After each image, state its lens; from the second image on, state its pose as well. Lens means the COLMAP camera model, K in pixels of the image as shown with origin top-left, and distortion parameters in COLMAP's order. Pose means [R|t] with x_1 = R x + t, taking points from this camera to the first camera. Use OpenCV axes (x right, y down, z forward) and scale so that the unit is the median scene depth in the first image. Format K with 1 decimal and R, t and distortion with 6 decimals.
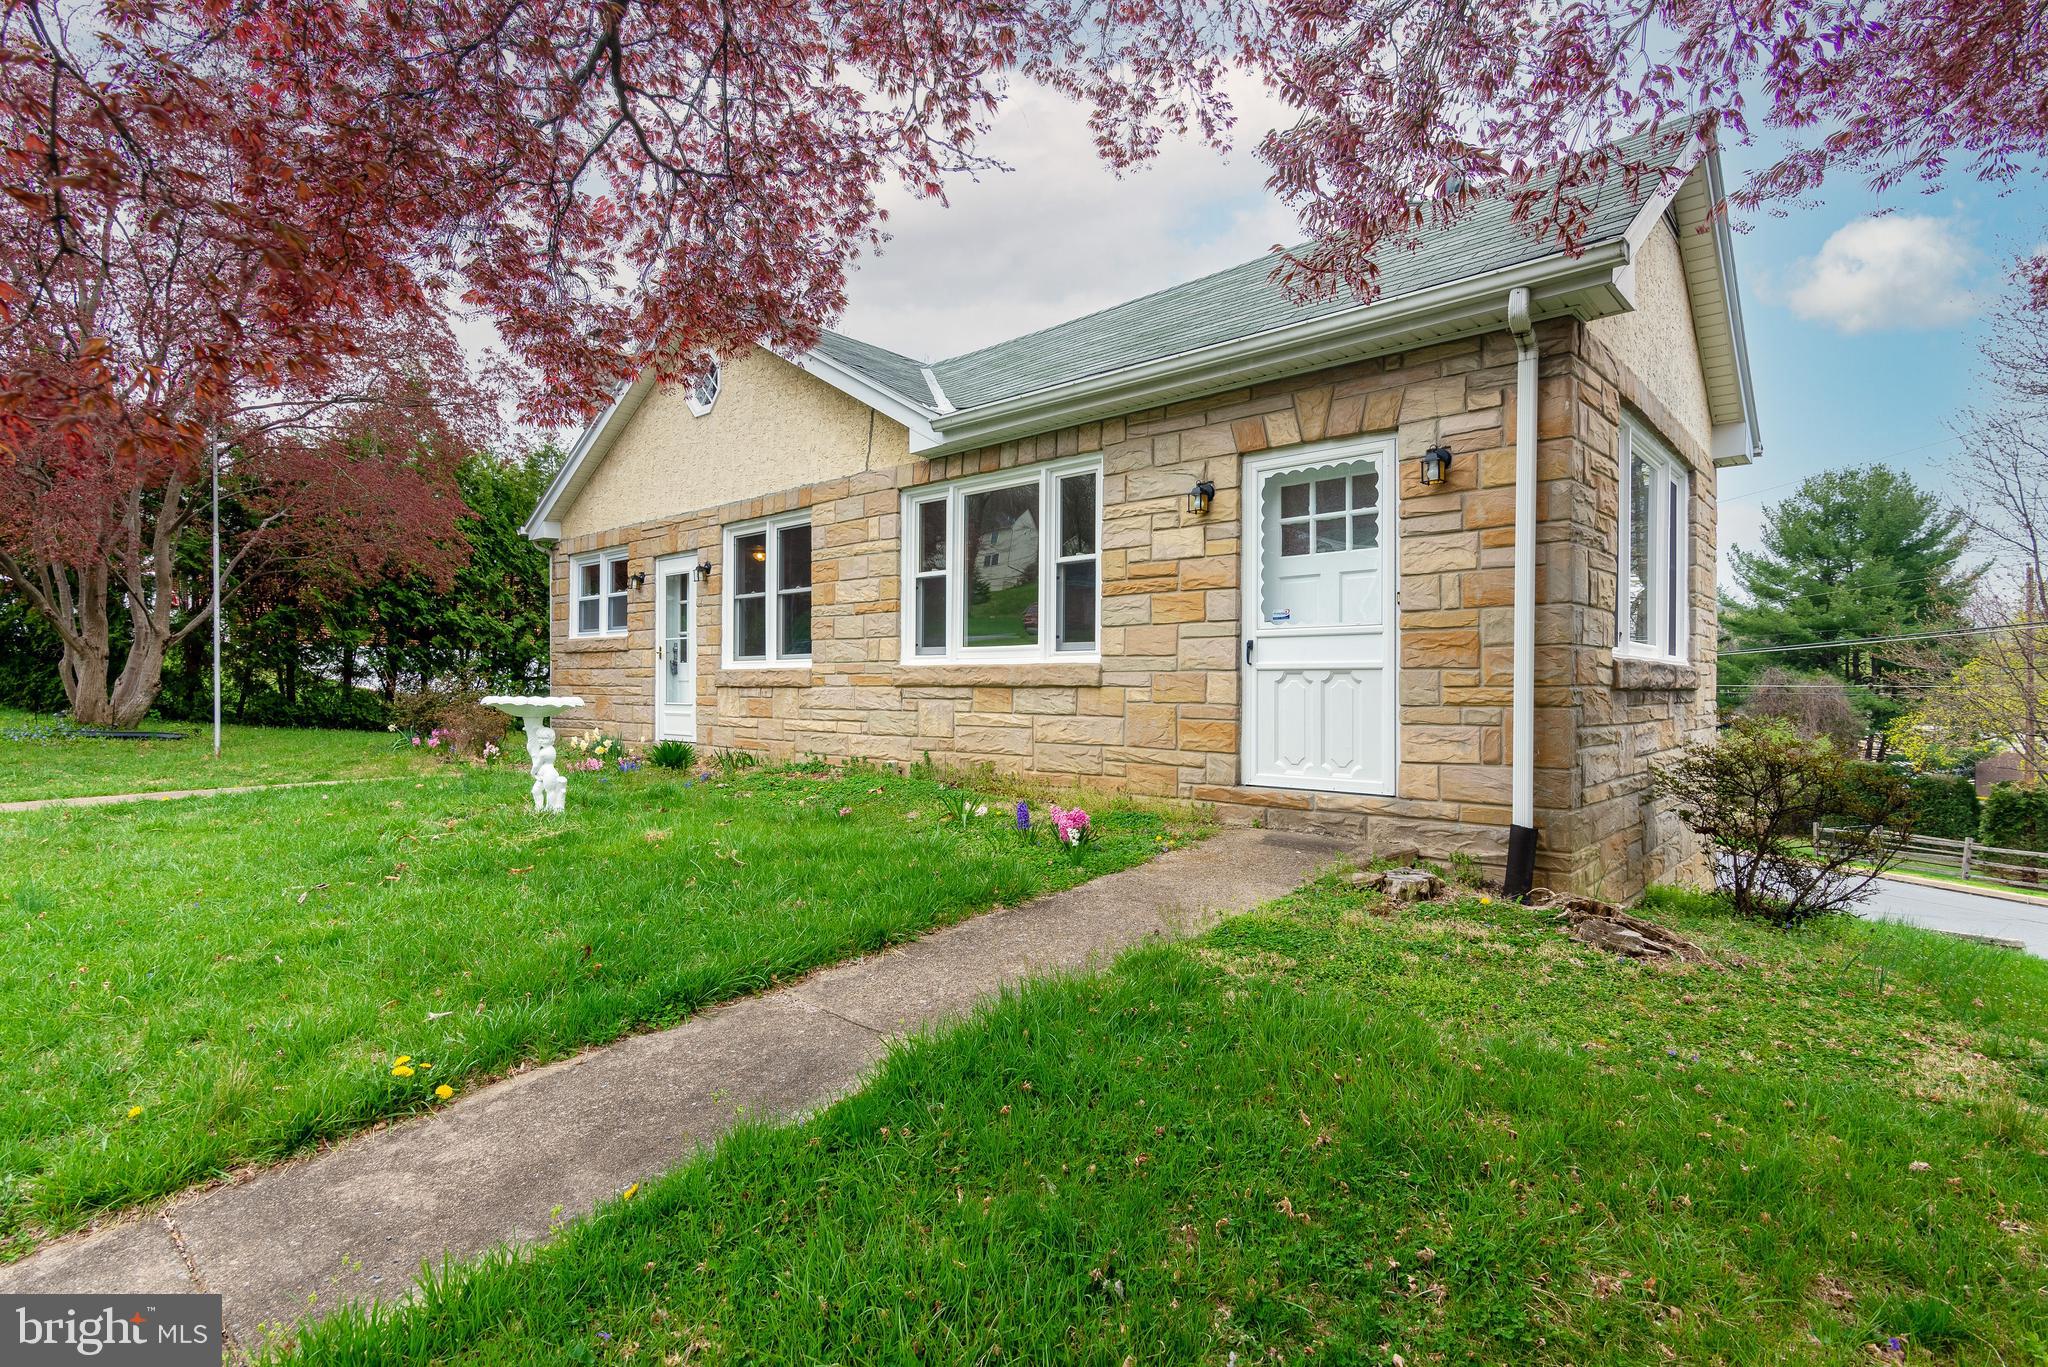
lens RADIAL K [[1016.3, 0, 1038.9], [0, 1016.3, 690.8], [0, 0, 1]] dist [0.007483, 0.000443]
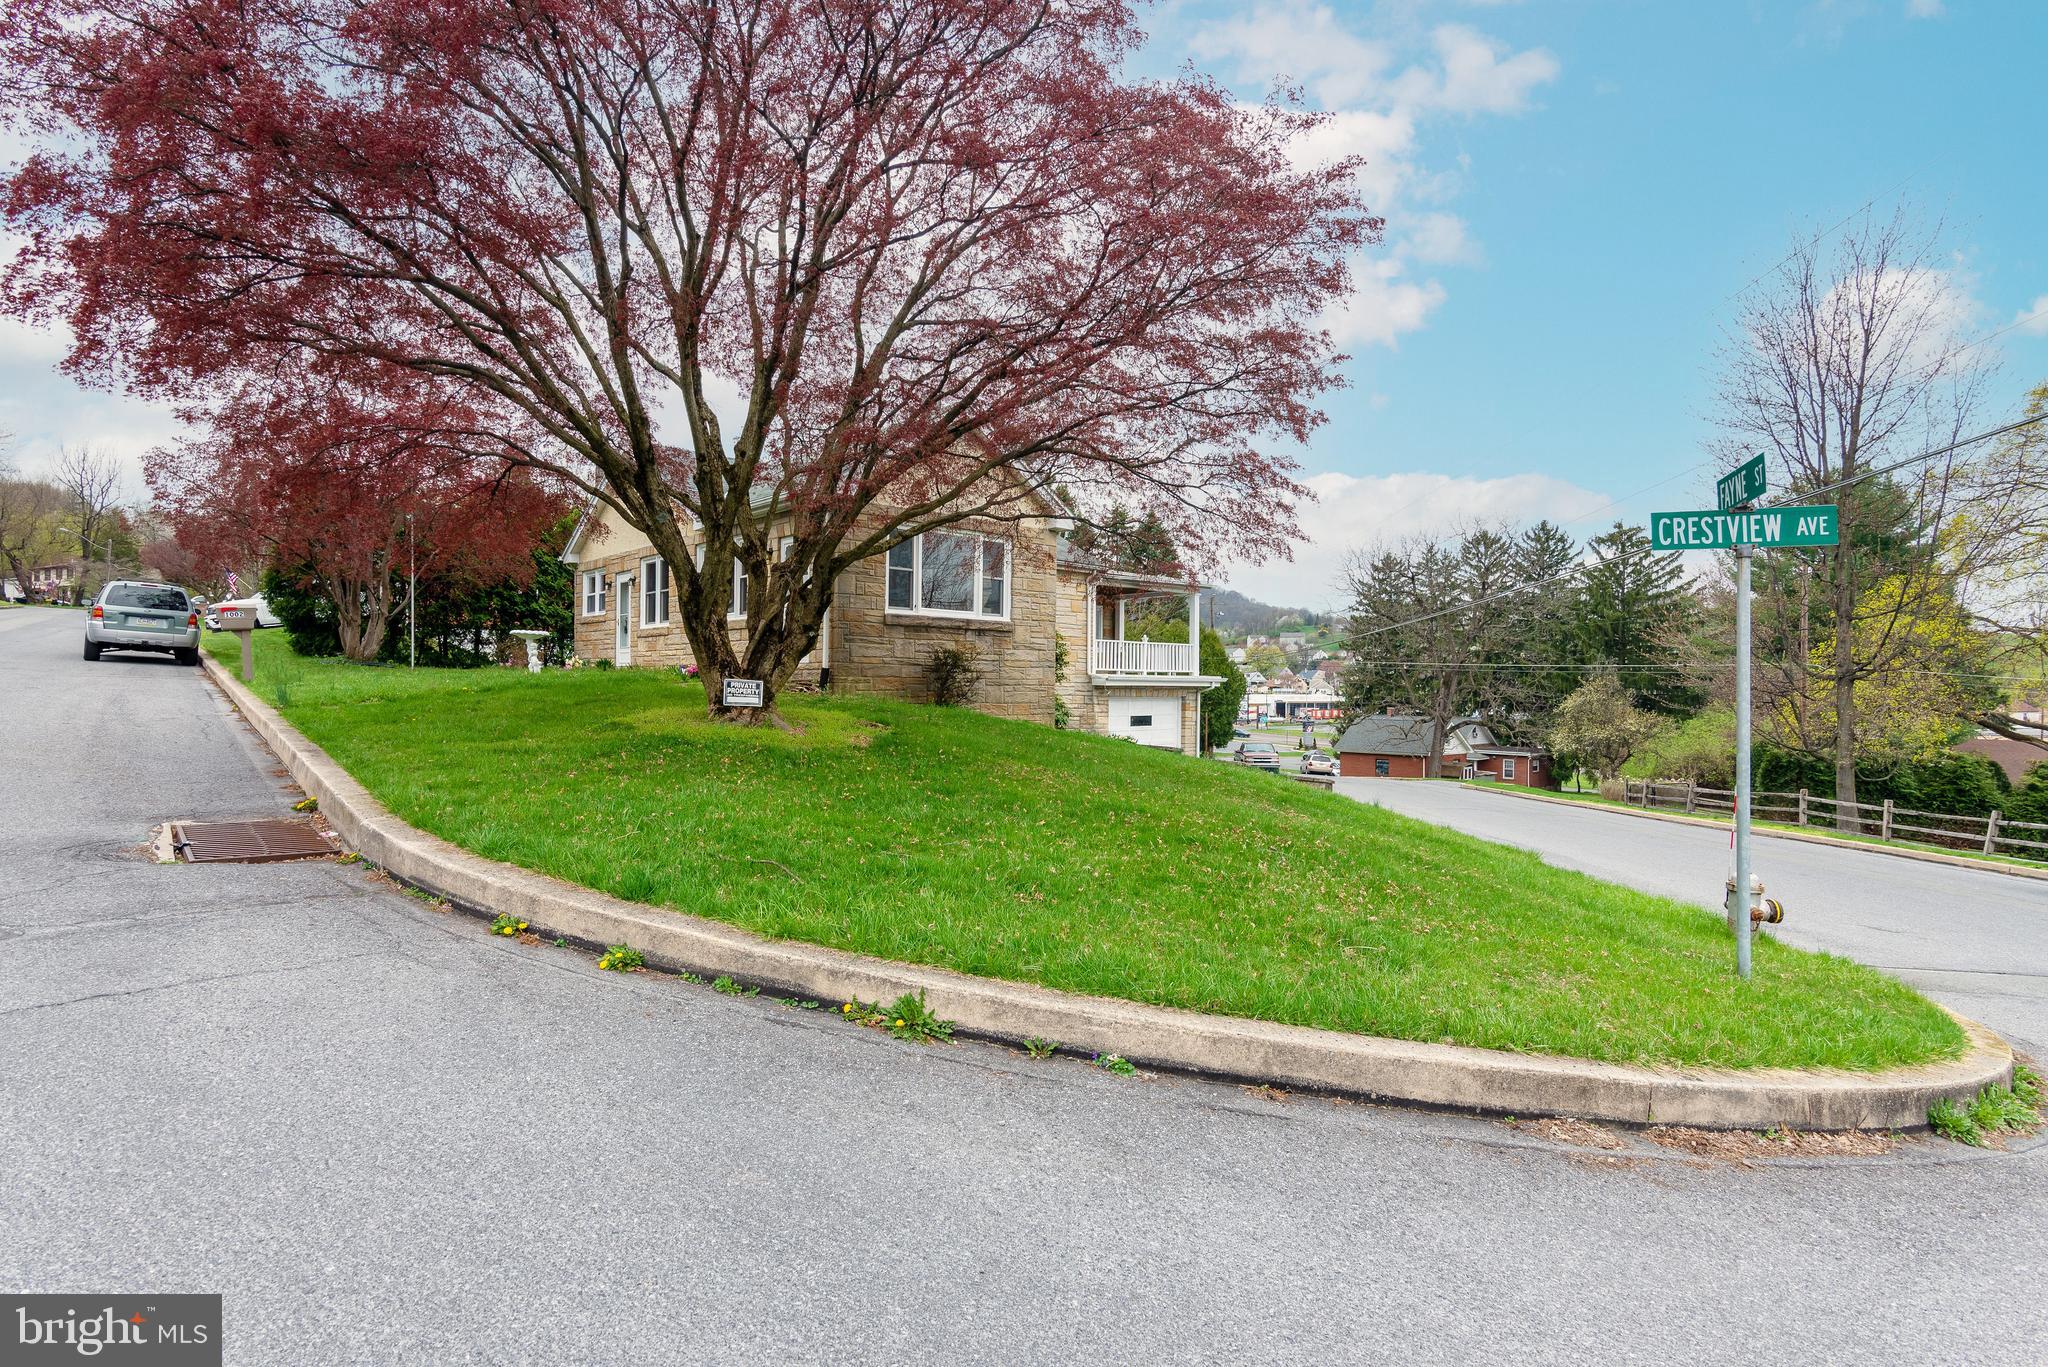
lens RADIAL K [[1021.1, 0, 1024.0], [0, 1021.1, 683.5], [0, 0, 1]] dist [-0.000858, -0.000673]
pose [[0.993383, 0.005166, -0.114735, 0.885936], [-0.005567, 0.999979, -0.003170, 0.116593], [0.114716, 0.003788, 0.993391, -1.218714]]
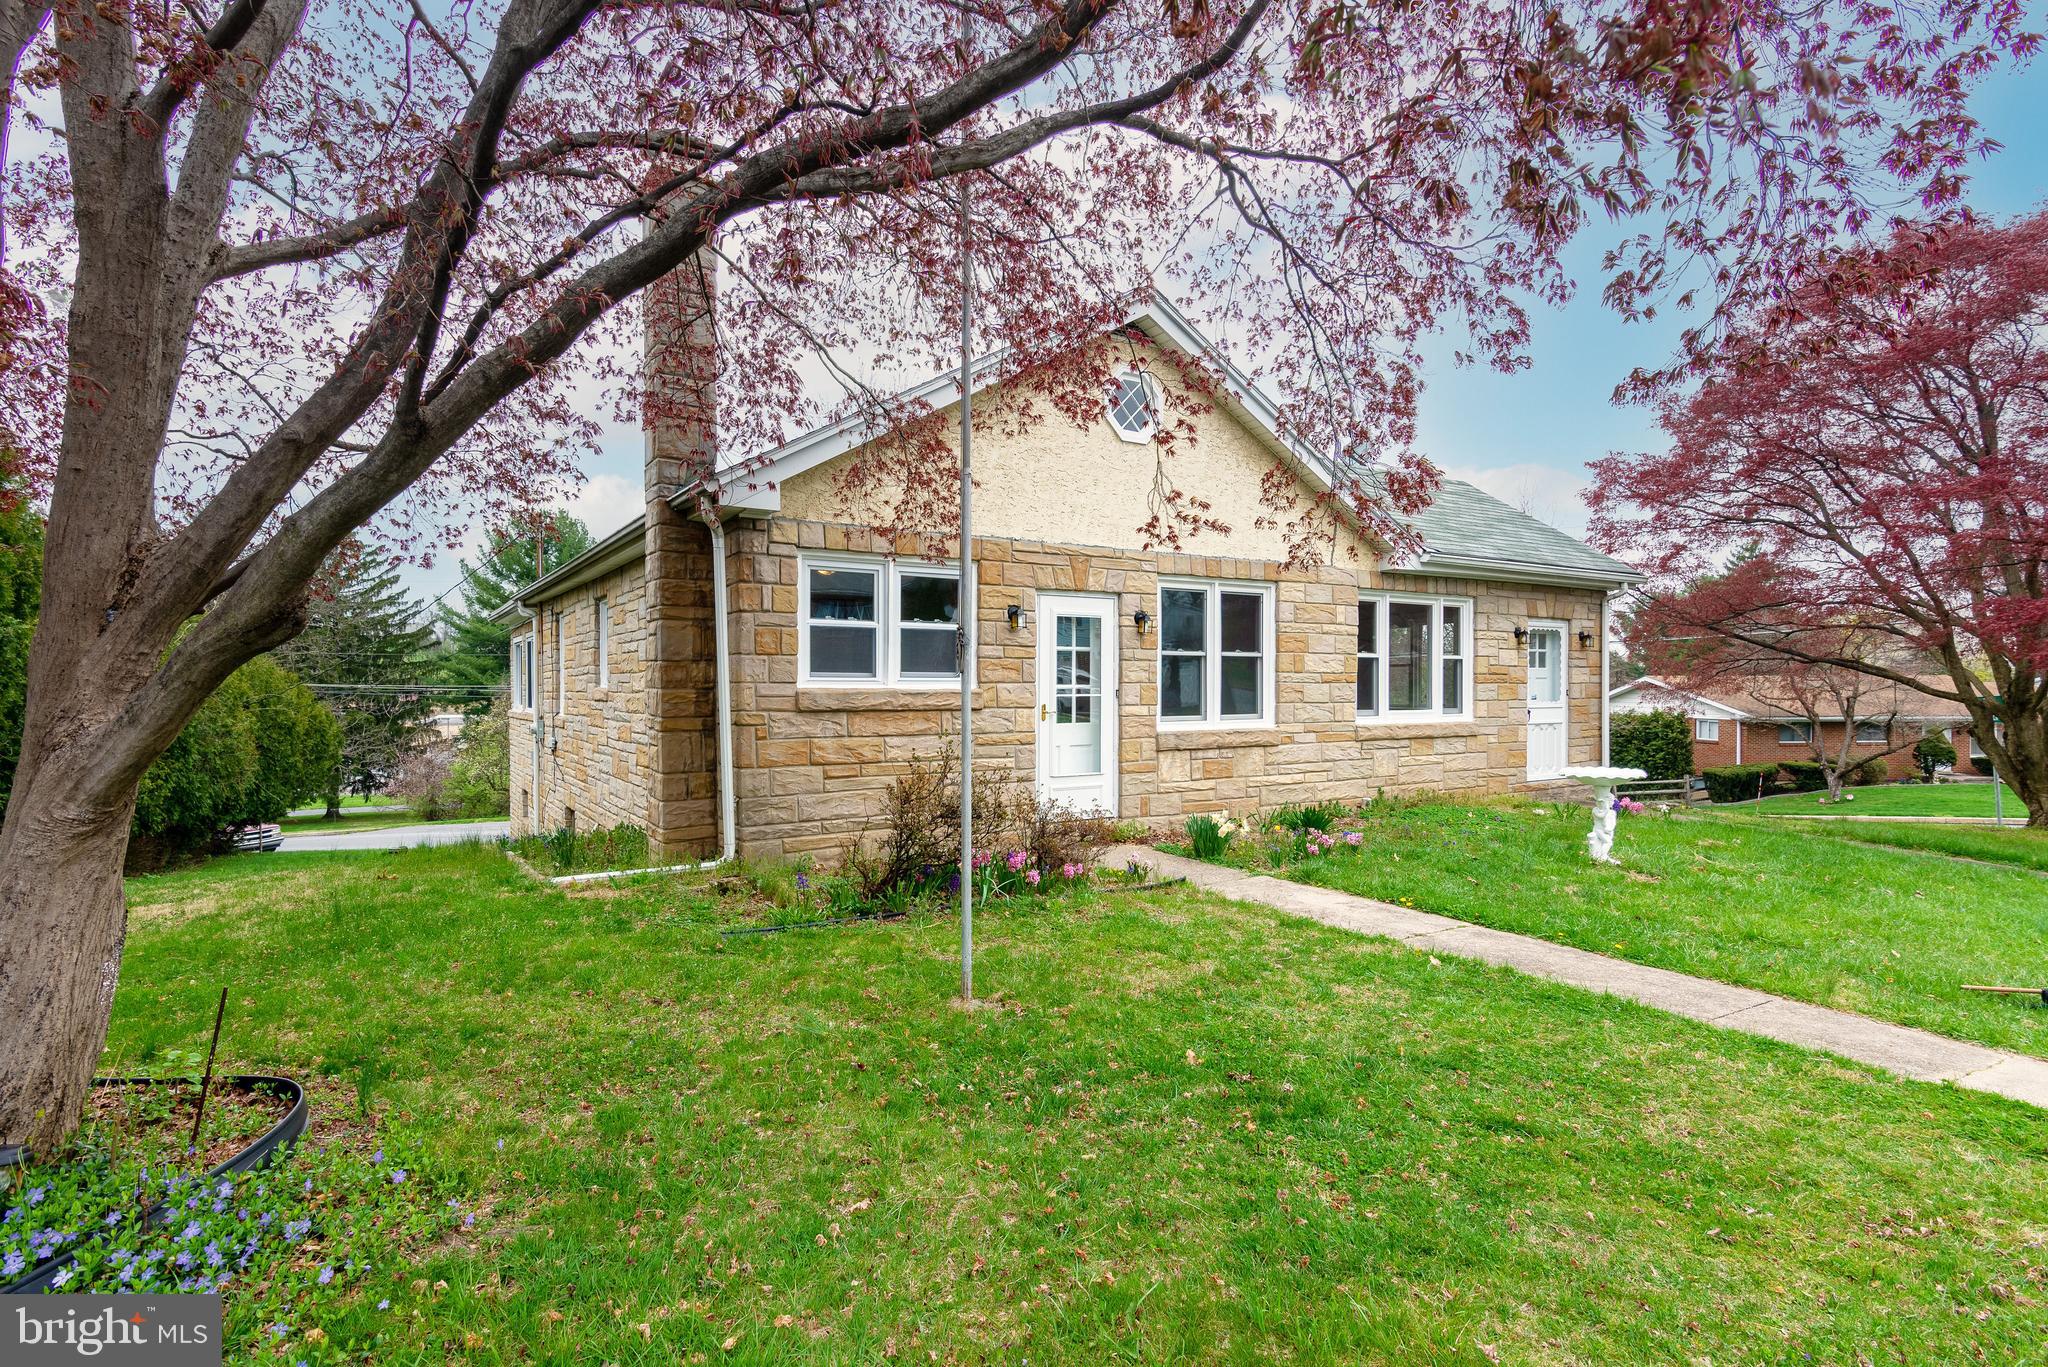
lens RADIAL K [[986.3, 0, 1017.9], [0, 986.3, 702.4], [0, 0, 1]] dist [0.000432, -0.000023]
pose [[0.284507, -0.020325, 0.958459, -1.524468], [0.002235, 0.999787, 0.020537, -0.083318], [-0.958671, -0.003700, 0.284491, 1.102793]]
